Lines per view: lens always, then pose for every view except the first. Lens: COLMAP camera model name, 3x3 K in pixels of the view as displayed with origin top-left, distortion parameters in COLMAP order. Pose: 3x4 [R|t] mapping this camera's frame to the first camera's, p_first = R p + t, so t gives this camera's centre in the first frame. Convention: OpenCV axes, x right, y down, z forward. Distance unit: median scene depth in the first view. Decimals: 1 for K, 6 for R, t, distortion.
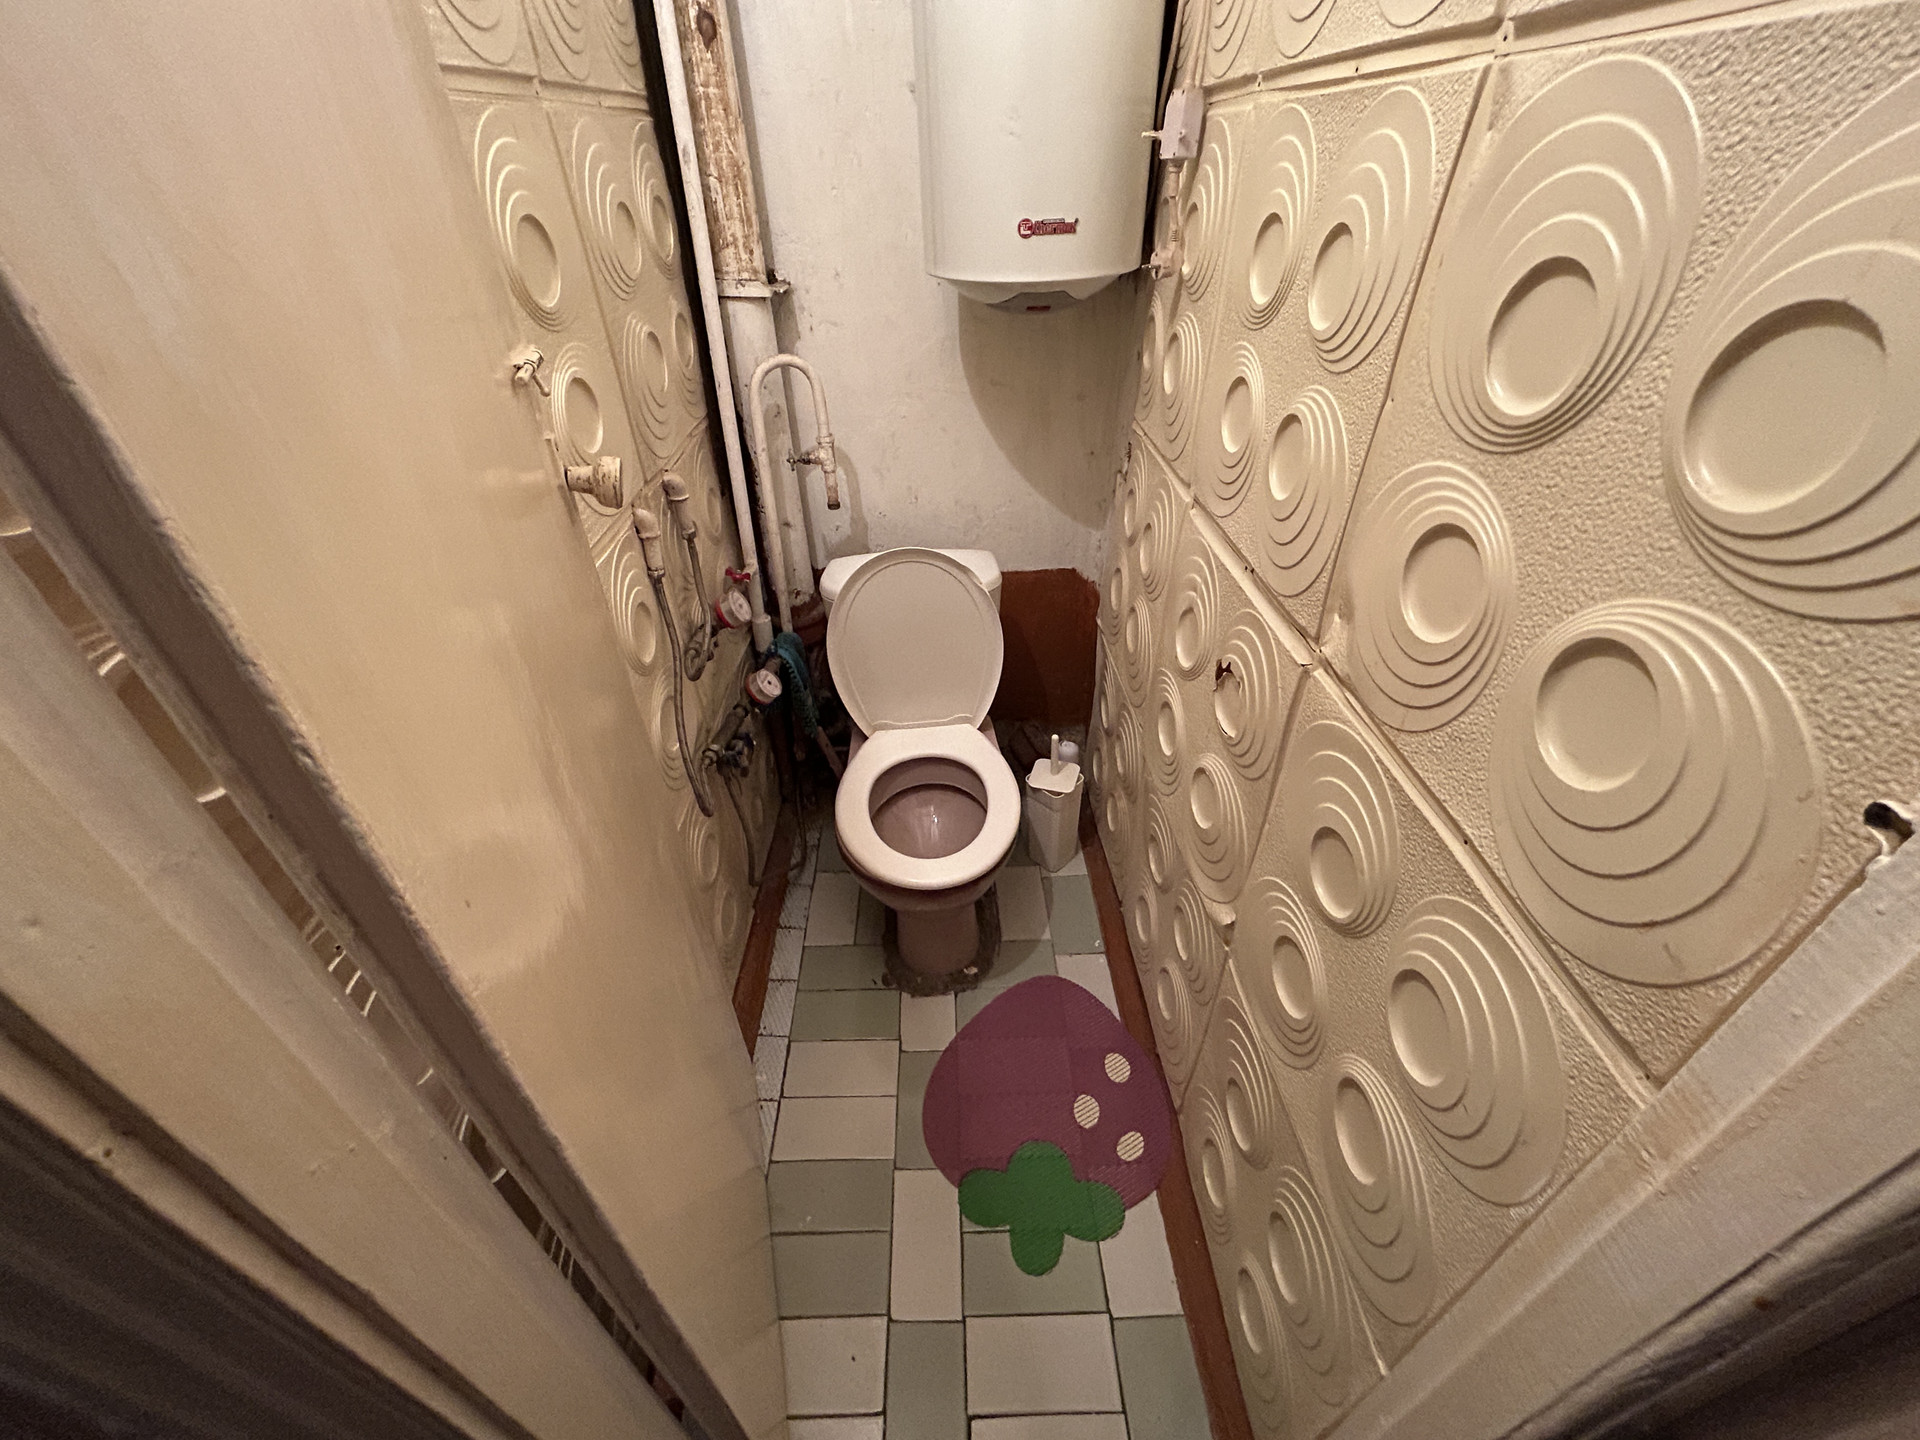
lens RADIAL K [[768.6, 0, 953.8], [0, 768.6, 721.6], [0, 0, 1]] dist [0.000950, -0.000046]
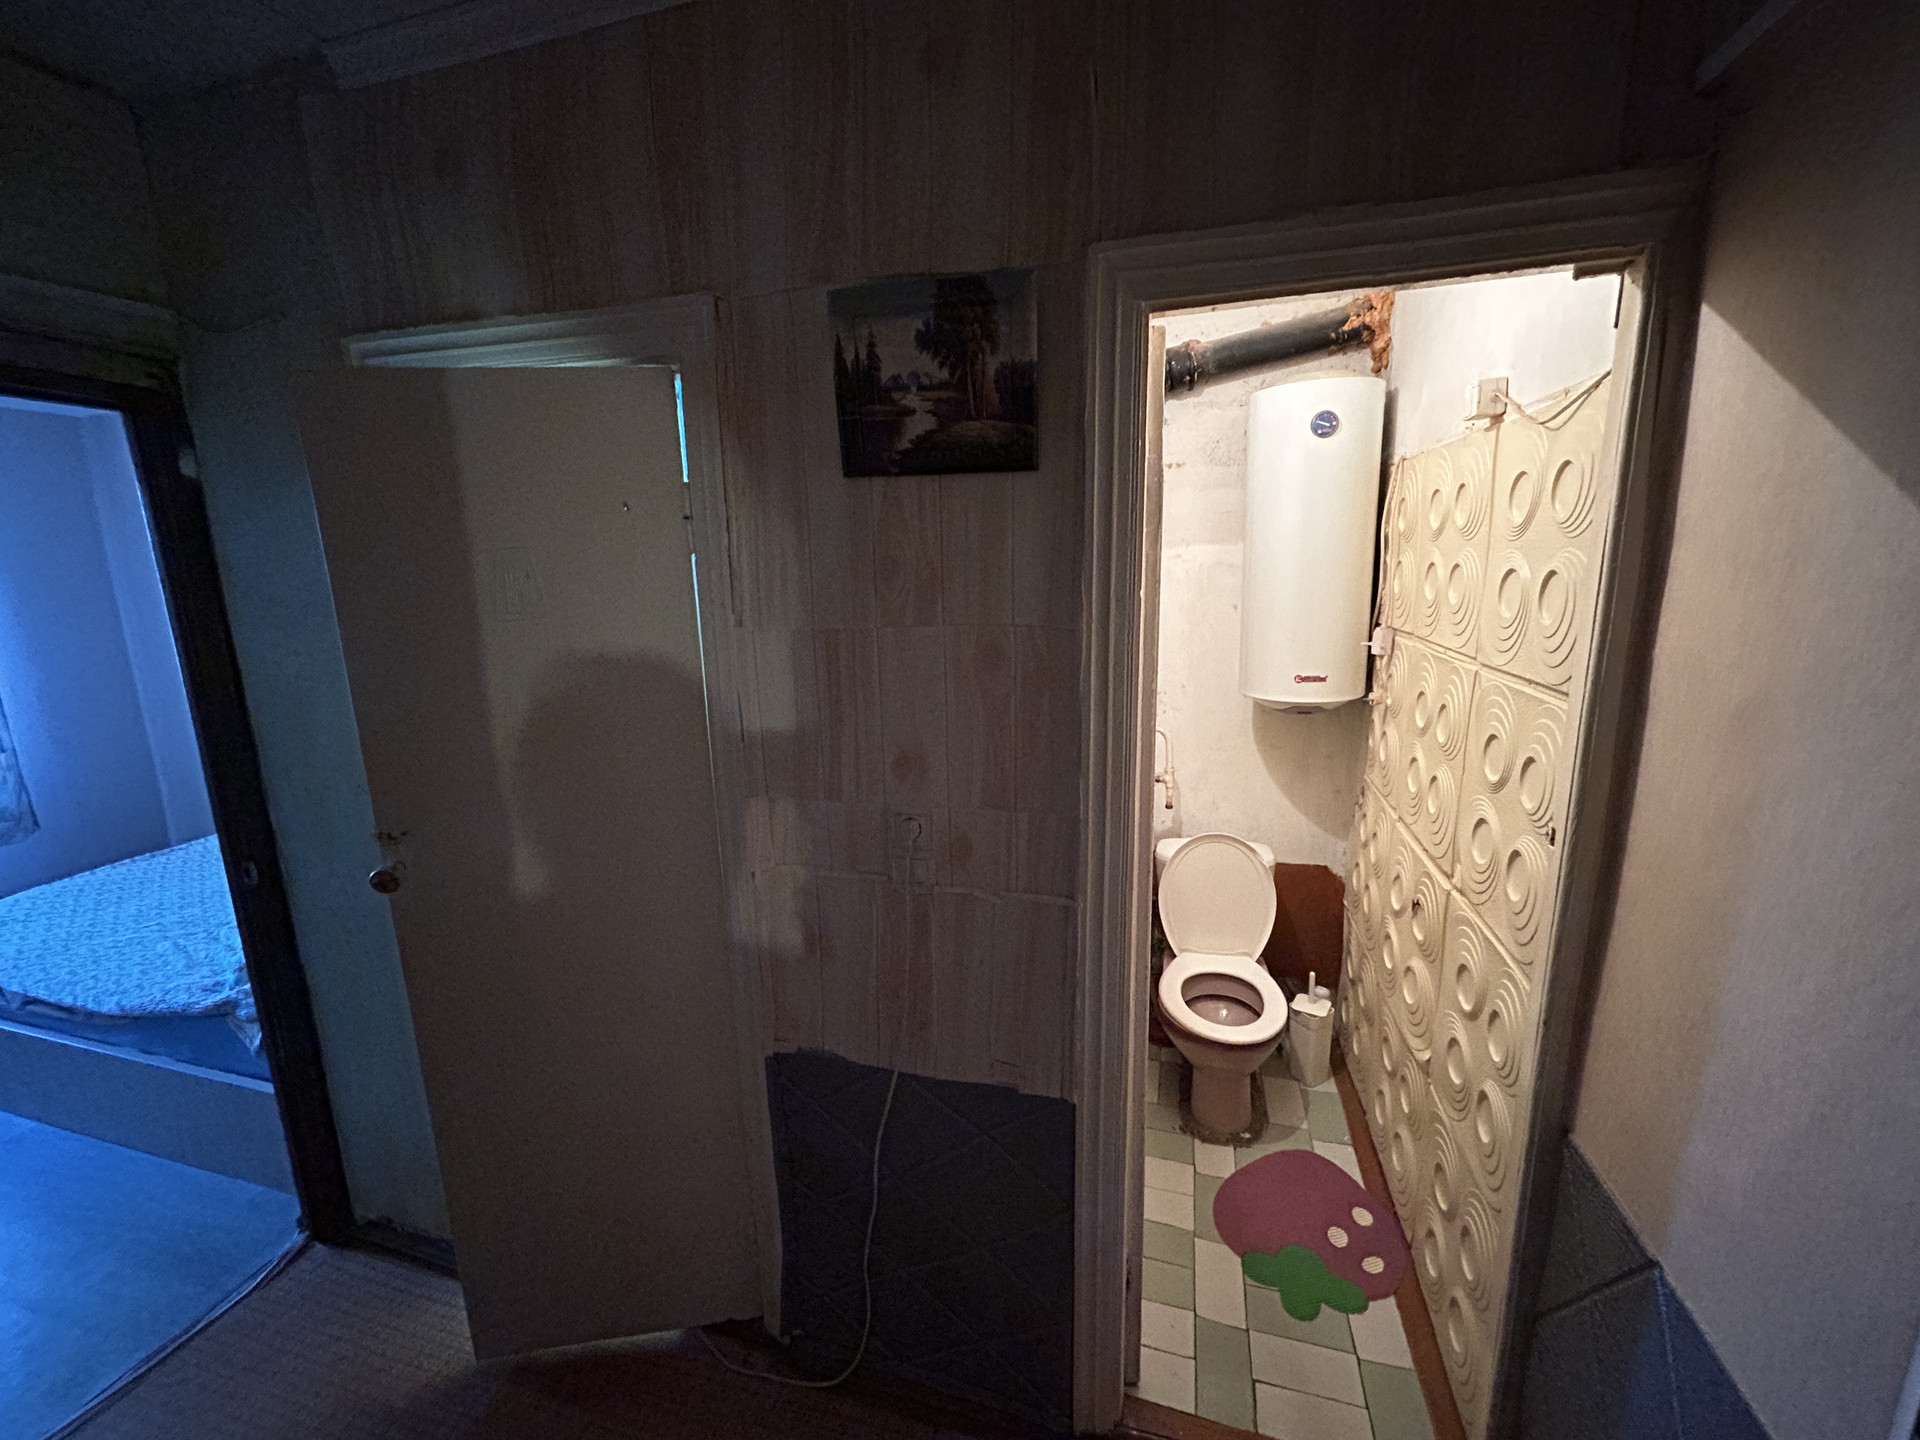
lens RADIAL K [[768.6, 0, 959.4], [0, 768.6, 719.7], [0, 0, 1]] dist [0.000950, -0.000046]
pose [[0.953059, 0.059245, -0.296933, -0.129074], [-0.174616, 0.908710, -0.379151, 0.323400], [0.247363, 0.413202, 0.876399, -0.817392]]
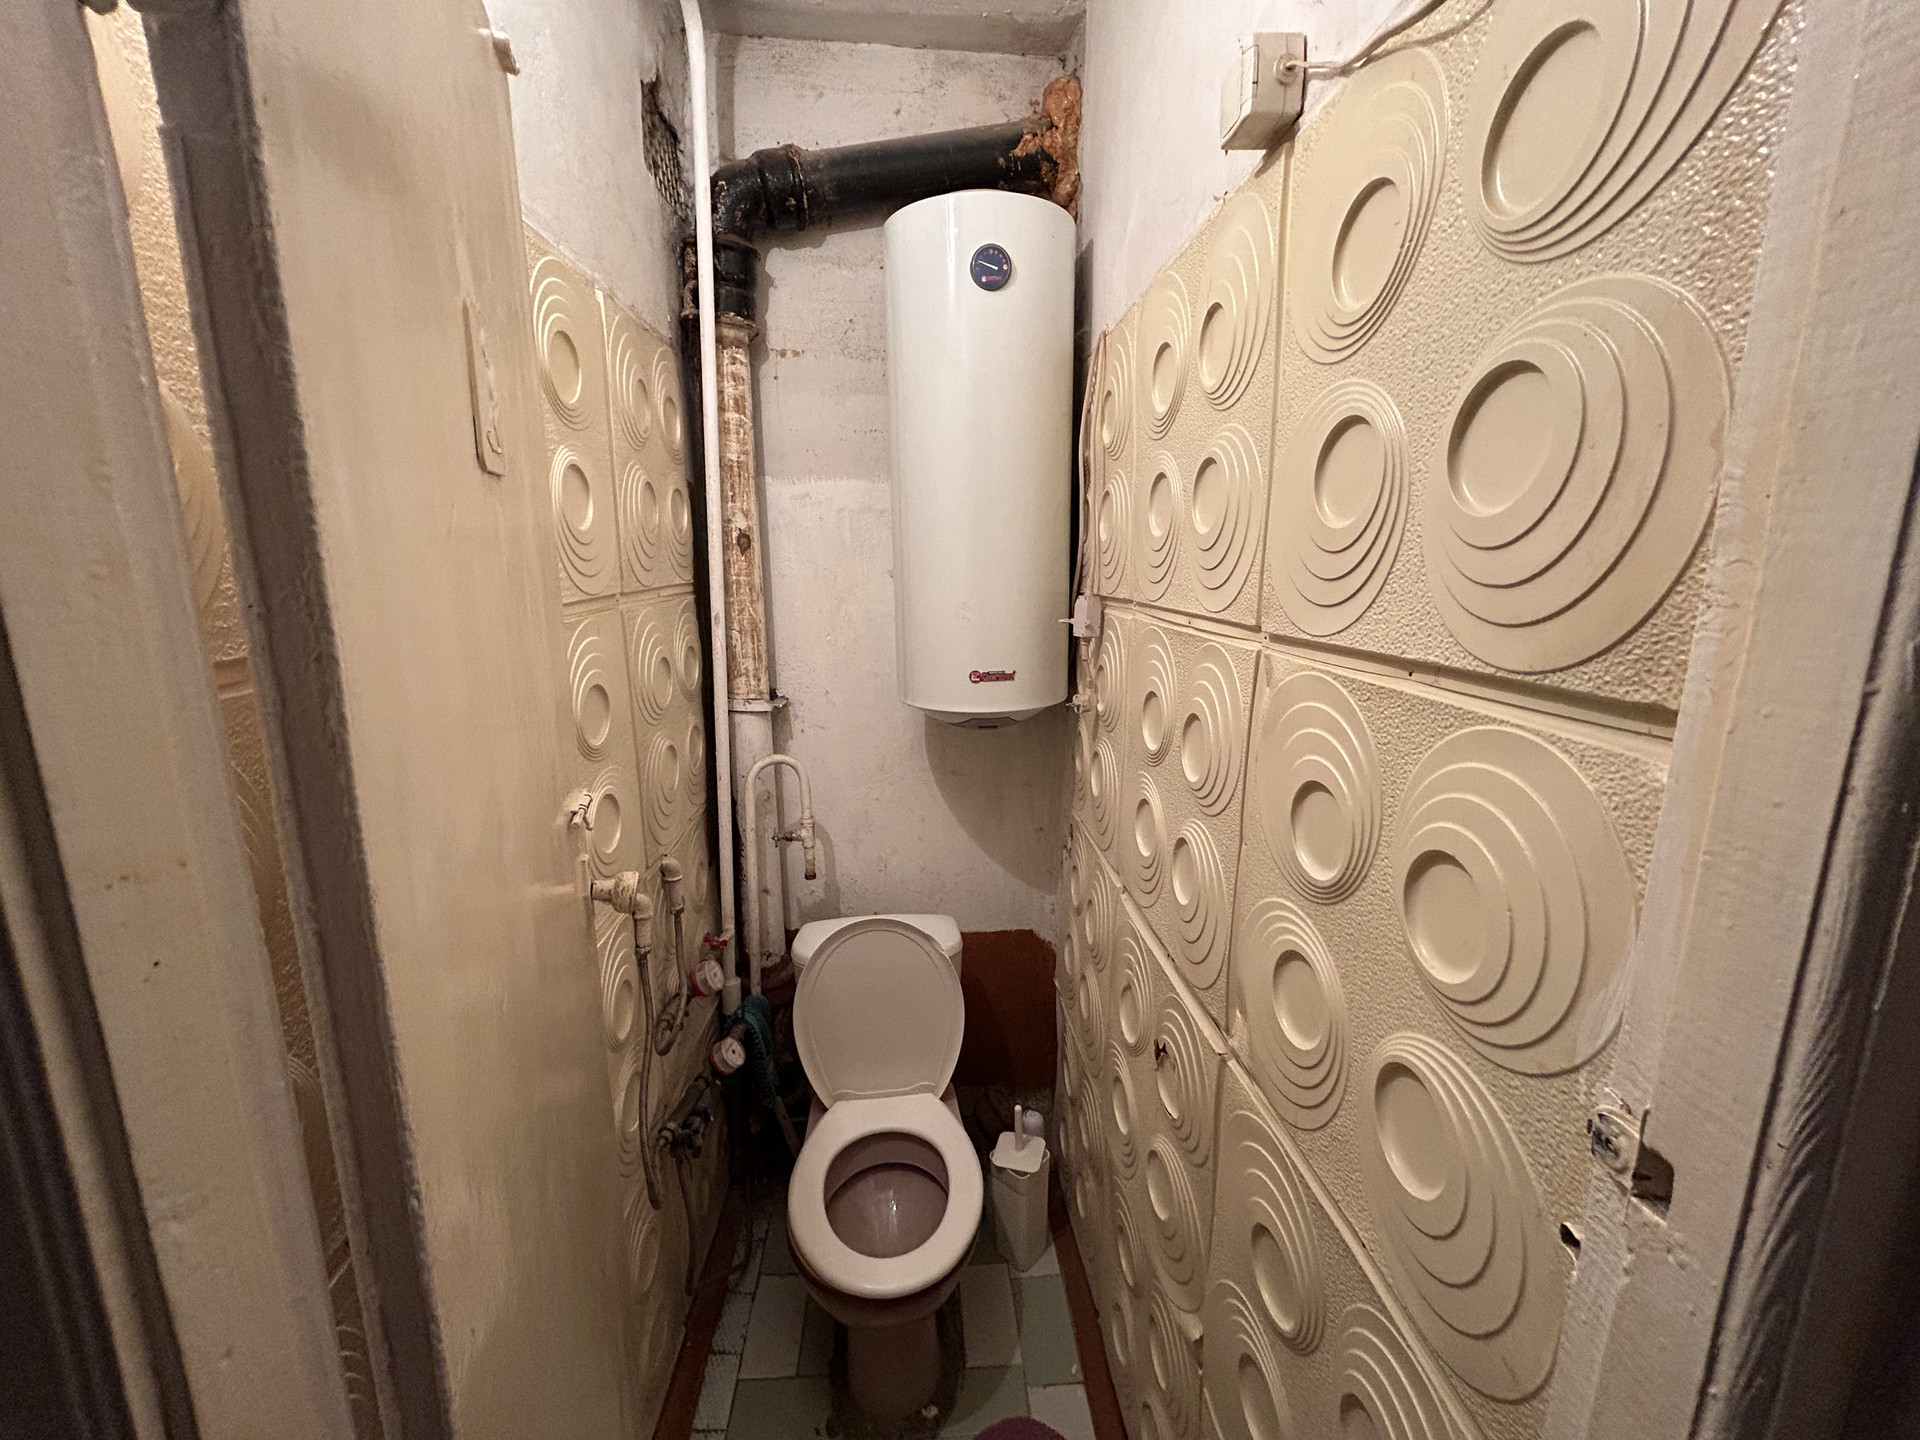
lens RADIAL K [[768.6, 0, 954.8], [0, 768.6, 723.2], [0, 0, 1]] dist [0.000950, -0.000046]
pose [[0.999268, 0.012547, 0.036151, 0.011209], [0.003352, 0.912384, -0.409322, -0.034562], [-0.038119, 0.409143, 0.911674, -0.132101]]
